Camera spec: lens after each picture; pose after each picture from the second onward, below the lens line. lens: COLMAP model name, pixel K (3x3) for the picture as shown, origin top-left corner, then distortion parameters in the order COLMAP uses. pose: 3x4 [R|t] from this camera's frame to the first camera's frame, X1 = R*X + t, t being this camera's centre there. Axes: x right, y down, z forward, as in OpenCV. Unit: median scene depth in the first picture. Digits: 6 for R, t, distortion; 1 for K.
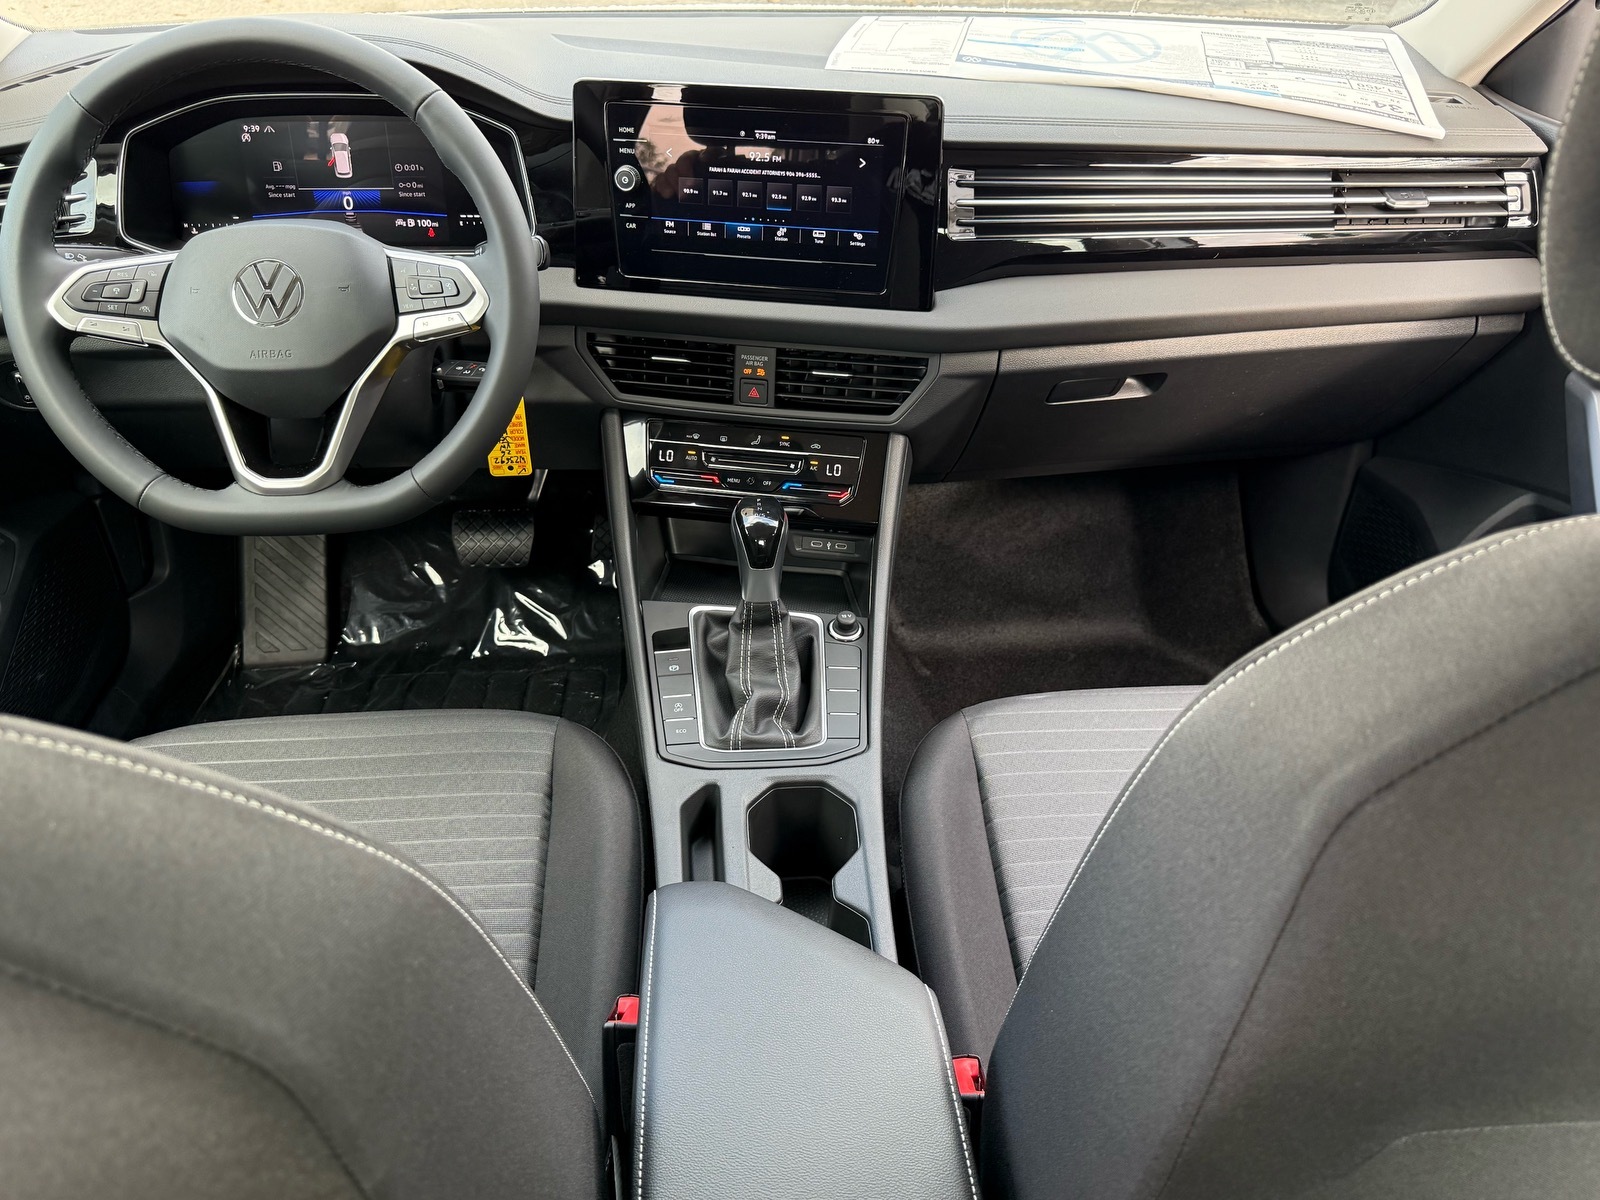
lens RADIAL K [[1284.5, 0, 787.3], [0, 1284.5, 606.7], [0, 0, 1]] dist [0.163524, -0.360133]
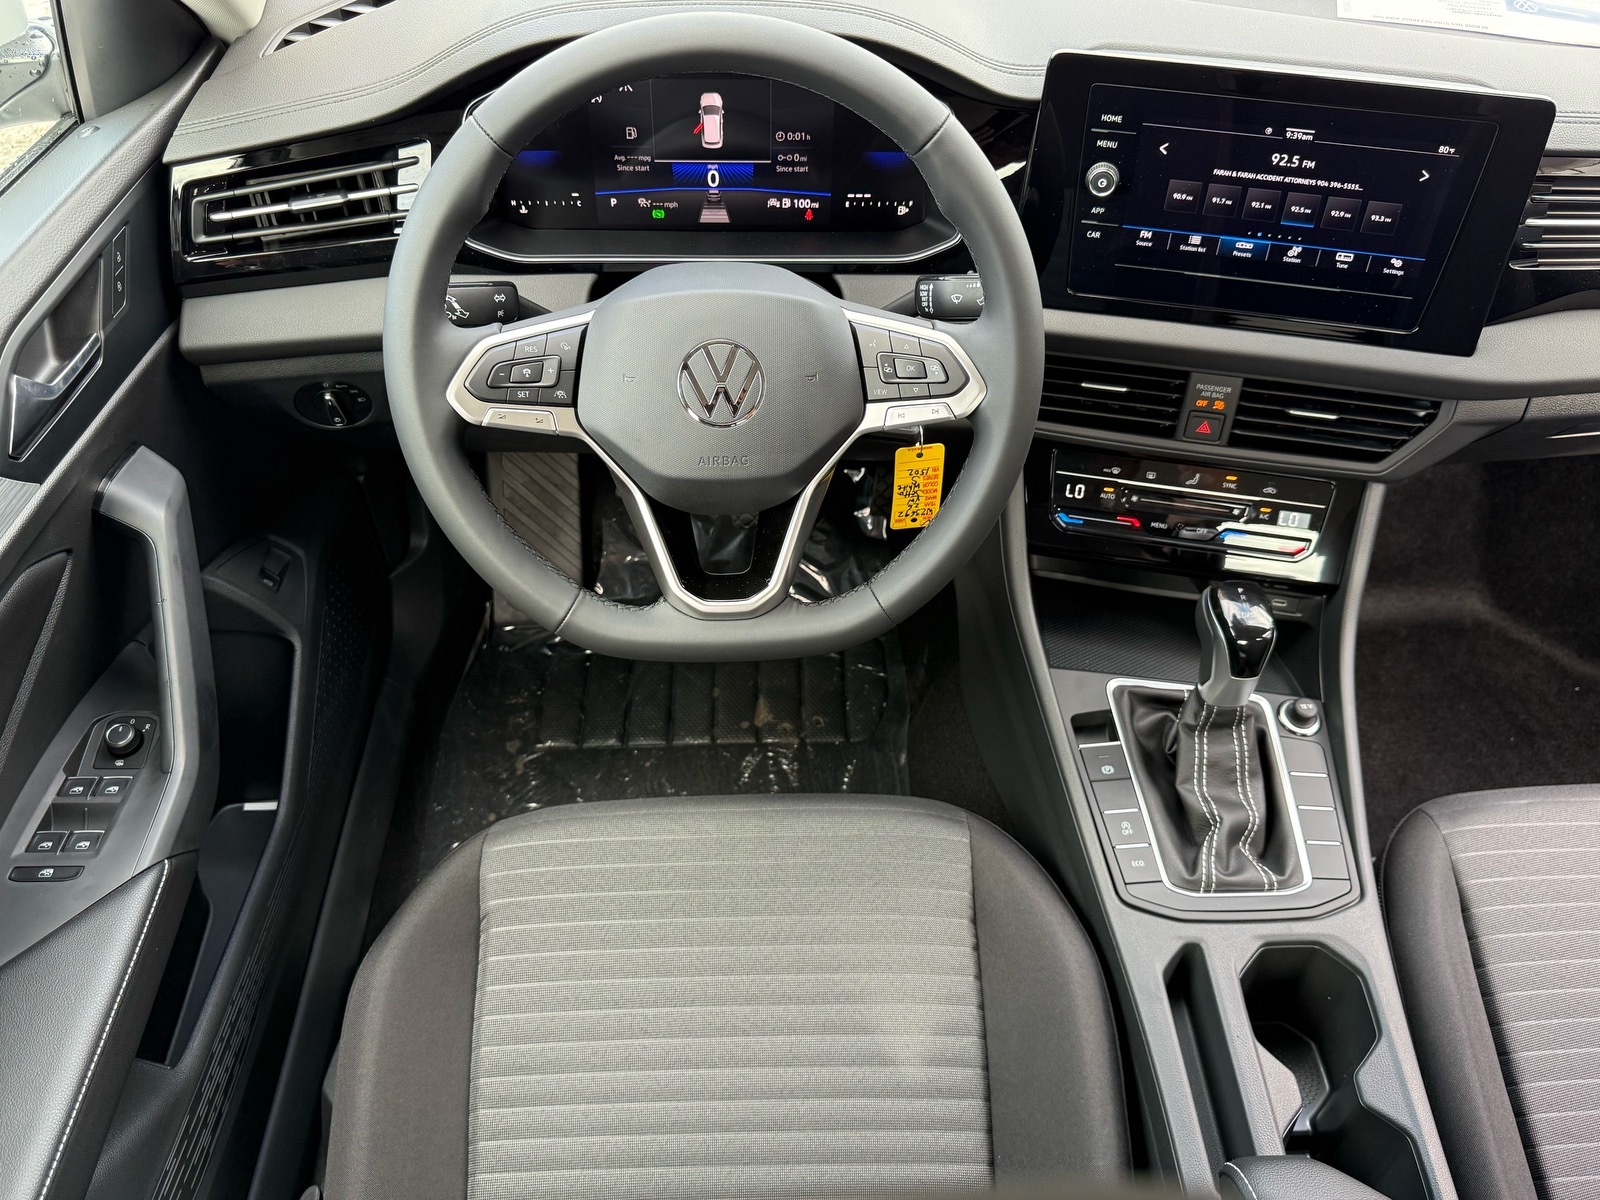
lens RADIAL K [[1284.5, 0, 787.3], [0, 1284.5, 606.7], [0, 0, 1]] dist [0.163524, -0.360133]
pose [[0.999462, 0.025999, -0.019977, -0.291019], [-0.021625, 0.980682, 0.194410, -0.225087], [0.024645, -0.193874, 0.980717, 0.171939]]
